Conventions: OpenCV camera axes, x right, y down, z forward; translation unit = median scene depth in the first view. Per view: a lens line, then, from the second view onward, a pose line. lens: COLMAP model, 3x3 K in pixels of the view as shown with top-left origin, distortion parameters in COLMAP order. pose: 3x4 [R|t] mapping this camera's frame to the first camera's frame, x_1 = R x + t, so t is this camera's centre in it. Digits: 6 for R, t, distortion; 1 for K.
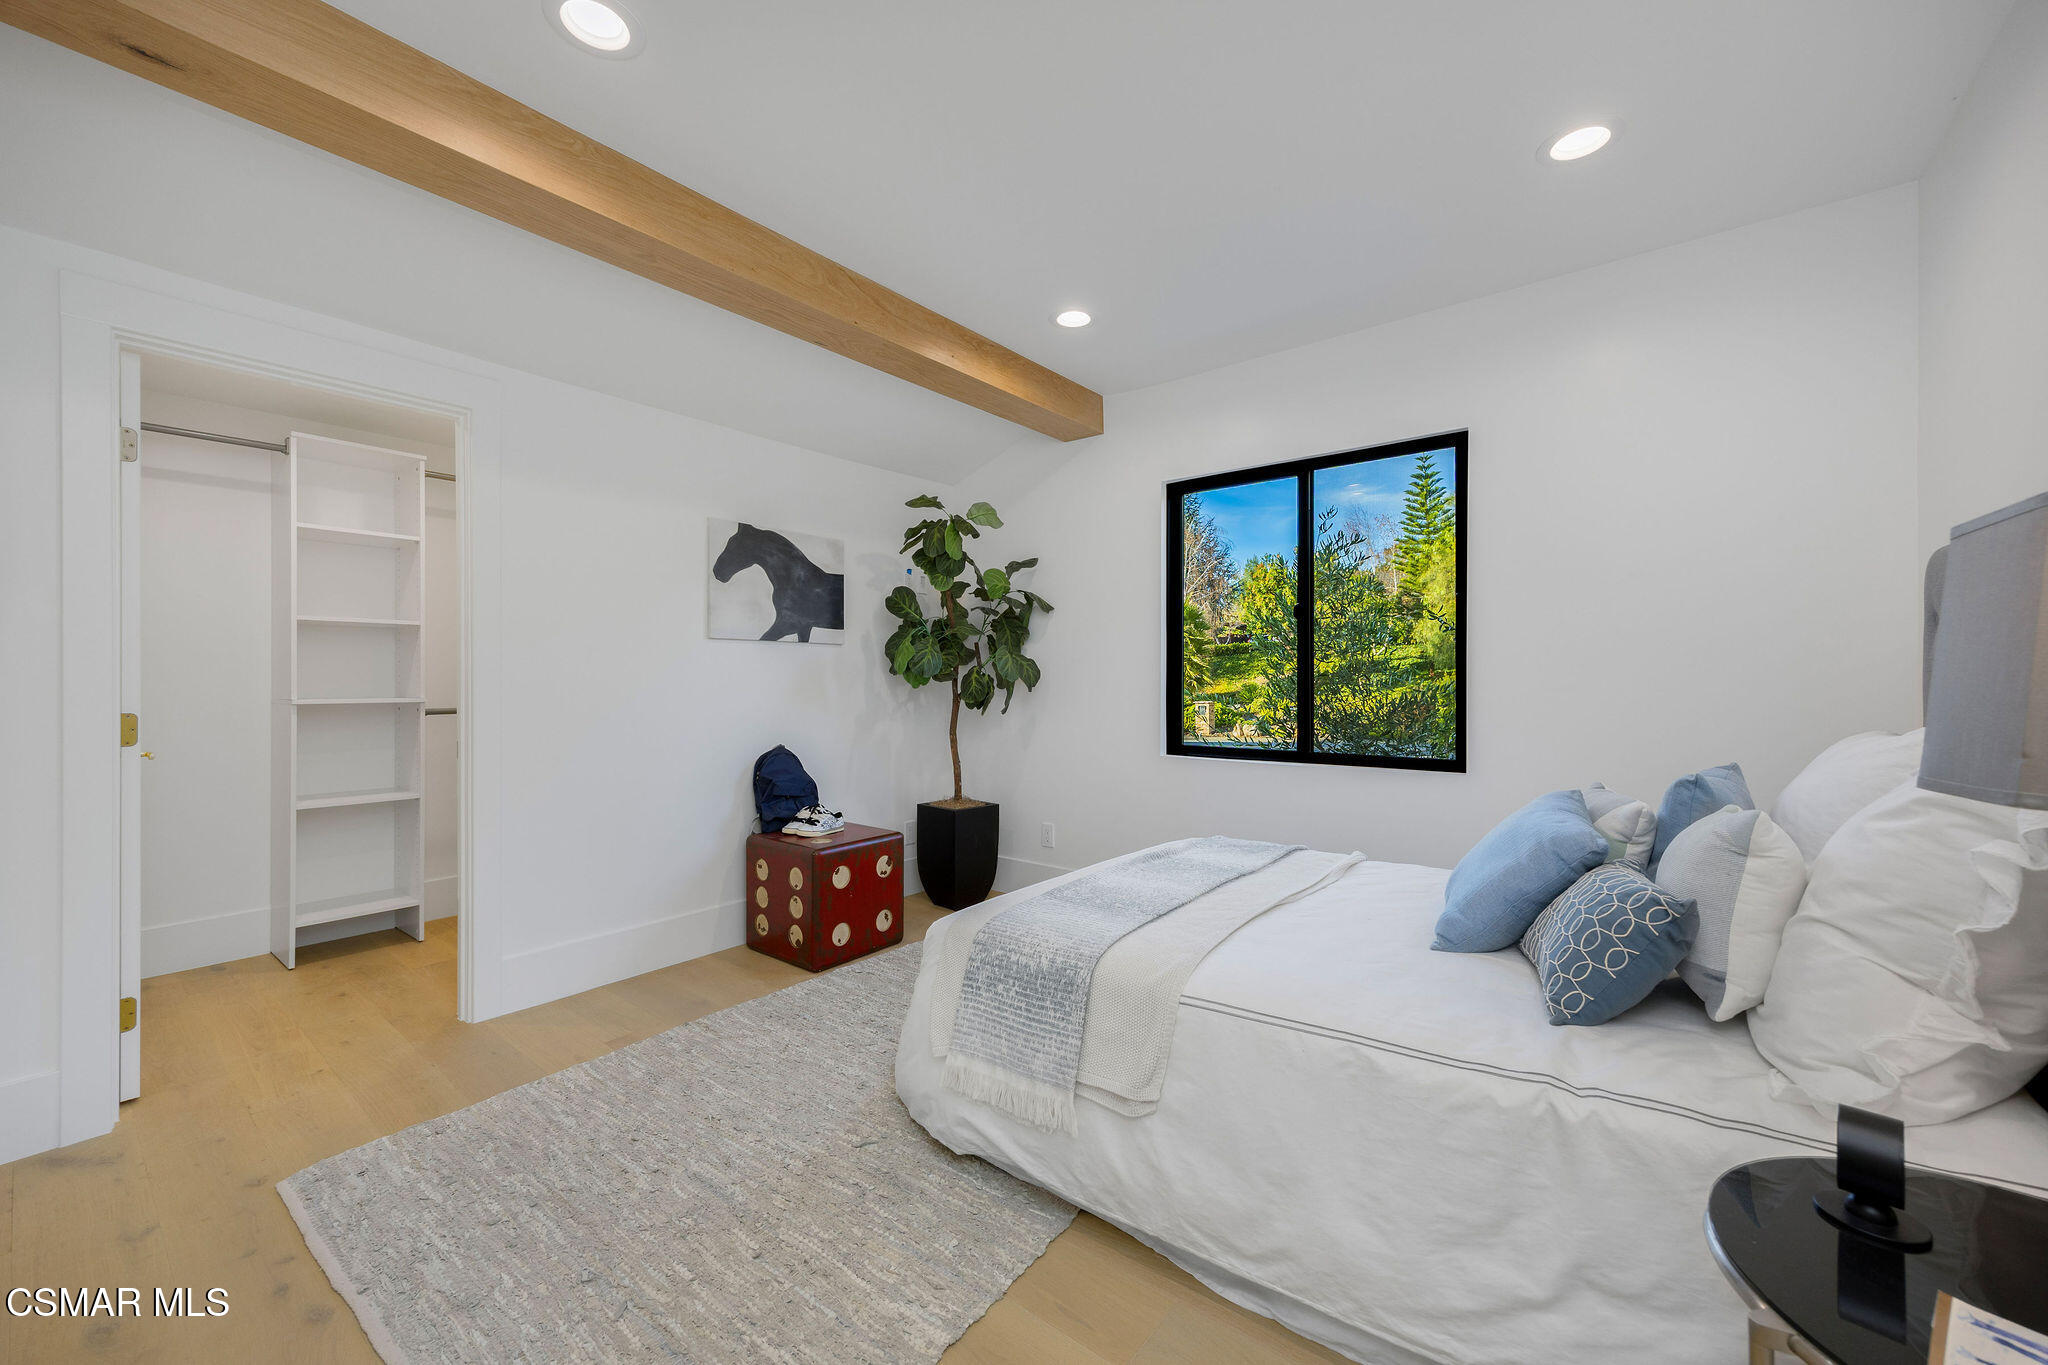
lens RADIAL K [[793.9, 0, 1033.3], [0, 793.9, 679.1], [0, 0, 1]] dist [-0.001263, -0.000129]
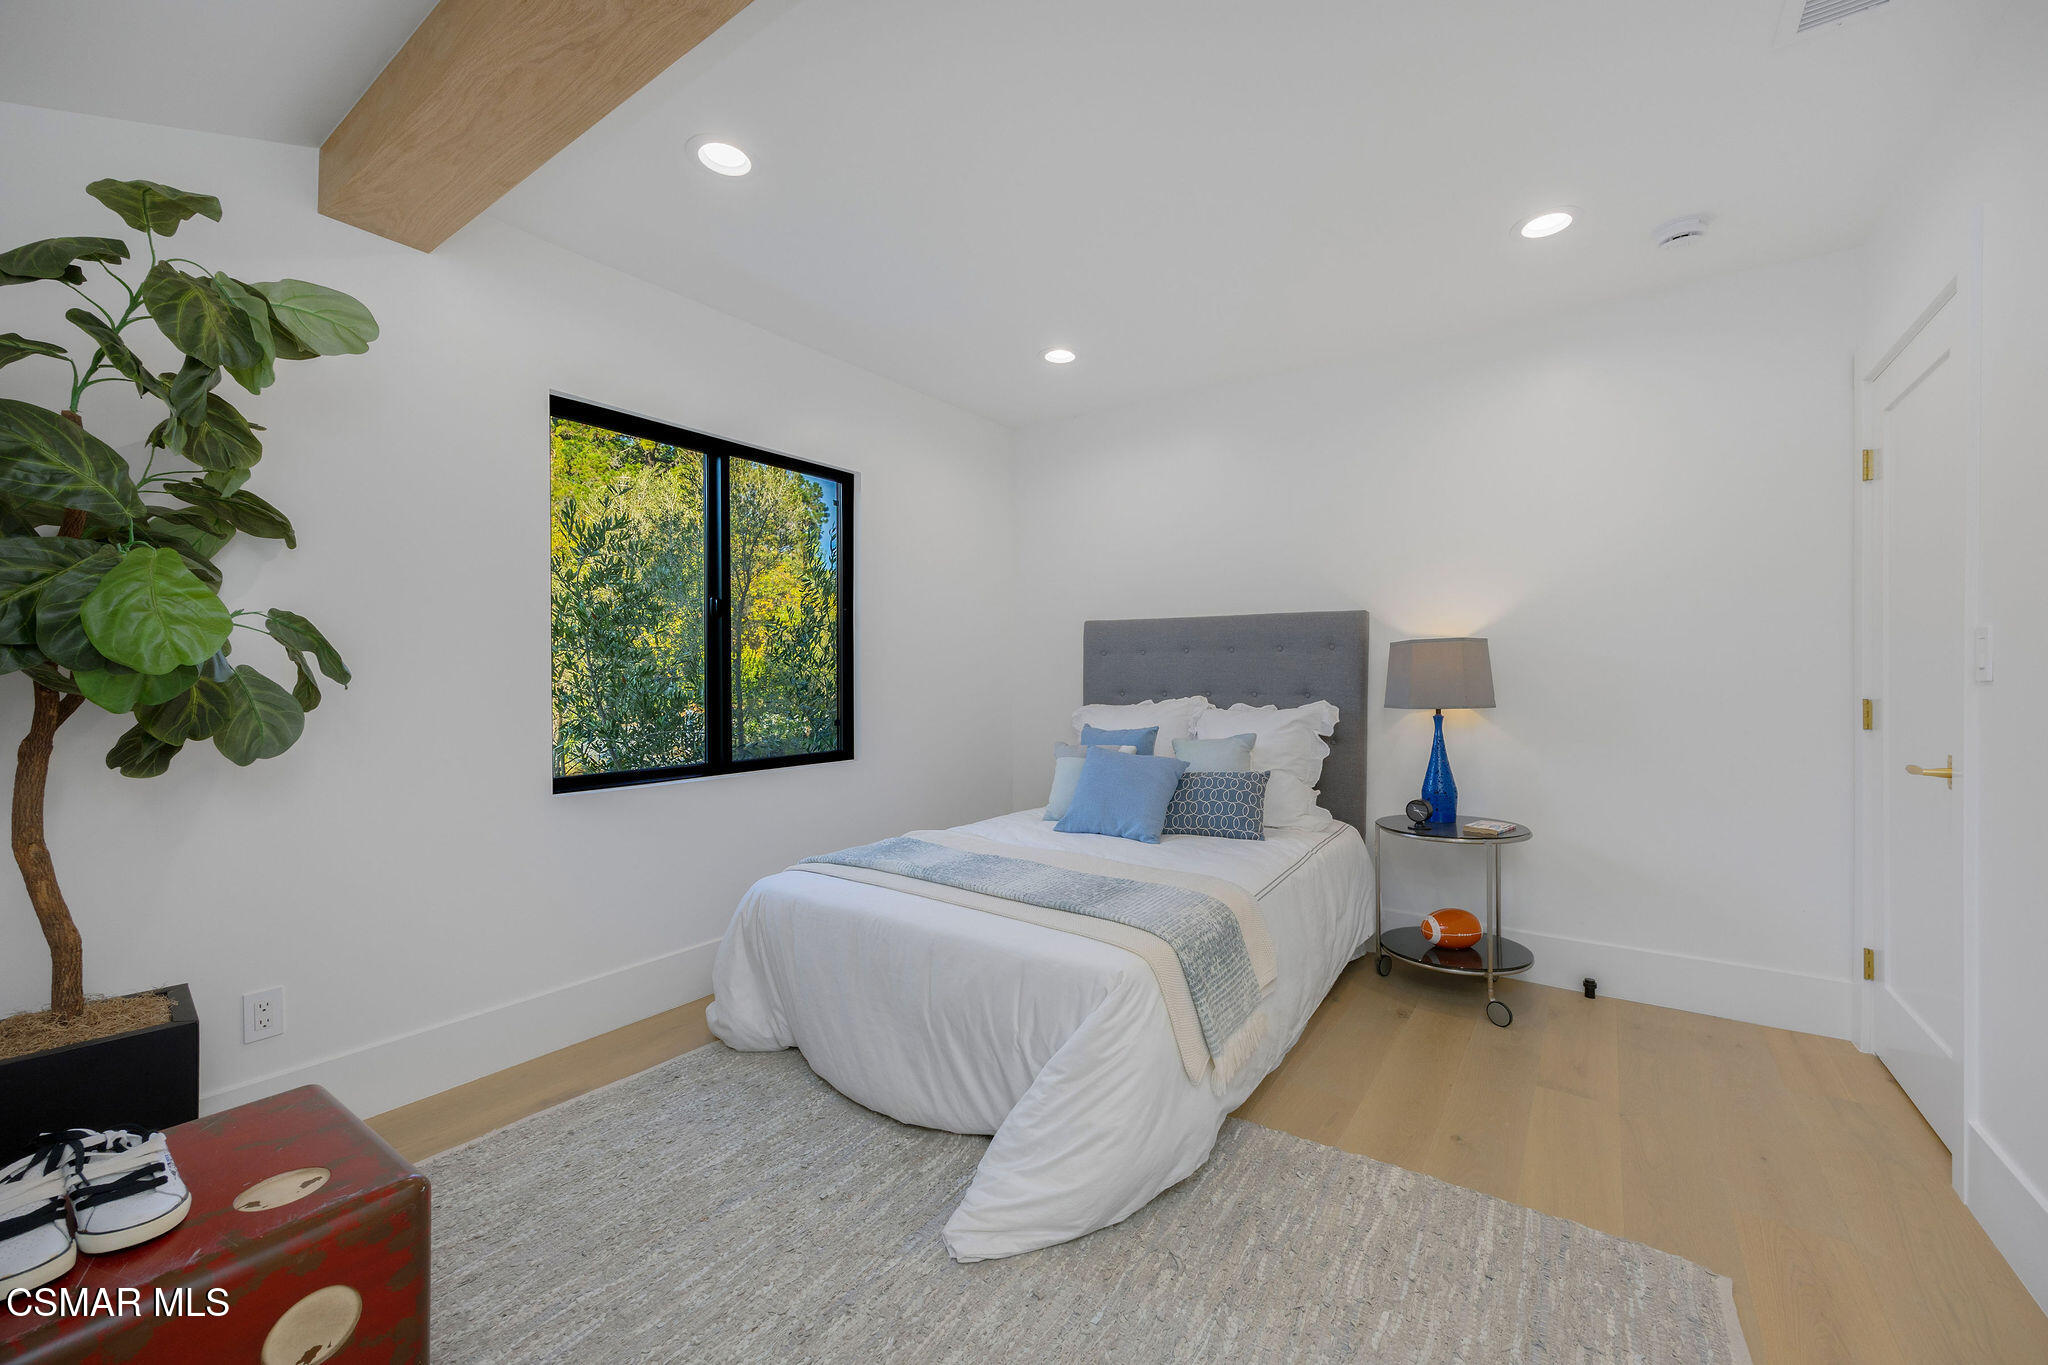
lens RADIAL K [[793.9, 0, 1033.8], [0, 793.9, 681.4], [0, 0, 1]] dist [-0.001263, -0.000129]
pose [[-0.049045, -0.002316, 0.998794, -0.858352], [0.002570, 0.999994, 0.002445, -0.002559], [-0.998793, 0.002687, -0.049039, 1.009781]]
